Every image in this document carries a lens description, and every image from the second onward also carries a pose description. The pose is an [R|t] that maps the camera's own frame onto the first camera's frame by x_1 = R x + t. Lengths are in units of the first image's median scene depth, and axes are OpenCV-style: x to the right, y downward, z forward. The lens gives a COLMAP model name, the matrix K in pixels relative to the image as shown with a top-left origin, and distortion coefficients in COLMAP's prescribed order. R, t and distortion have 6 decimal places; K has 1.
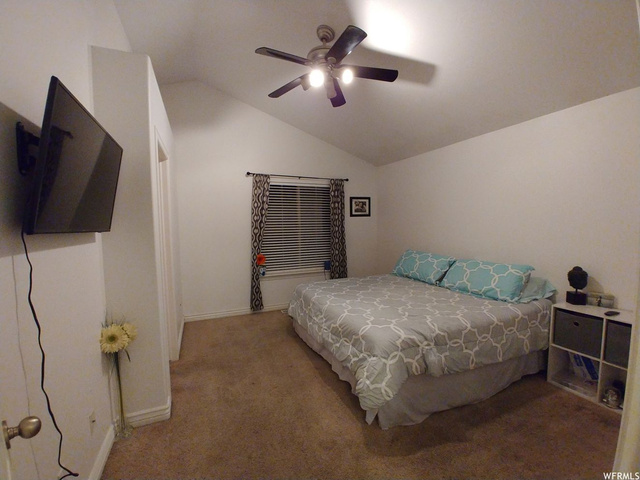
lens RADIAL K [[275.5, 0, 320.0], [0, 275.5, 240.0], [0, 0, 1]] dist [-0.034096, -0.000059]
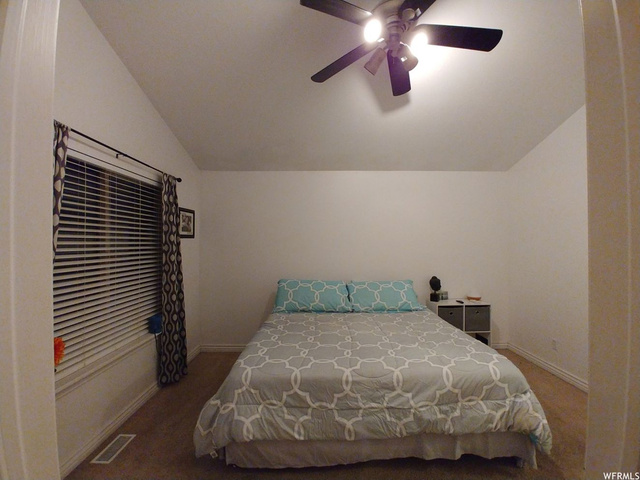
lens RADIAL K [[275.5, 0, 320.0], [0, 275.5, 240.0], [0, 0, 1]] dist [-0.034096, -0.000059]
pose [[0.393221, 0.018532, 0.919257, -0.458956], [0.055093, 0.997525, -0.043677, -0.046603], [-0.917792, 0.067820, 0.391227, 0.615947]]
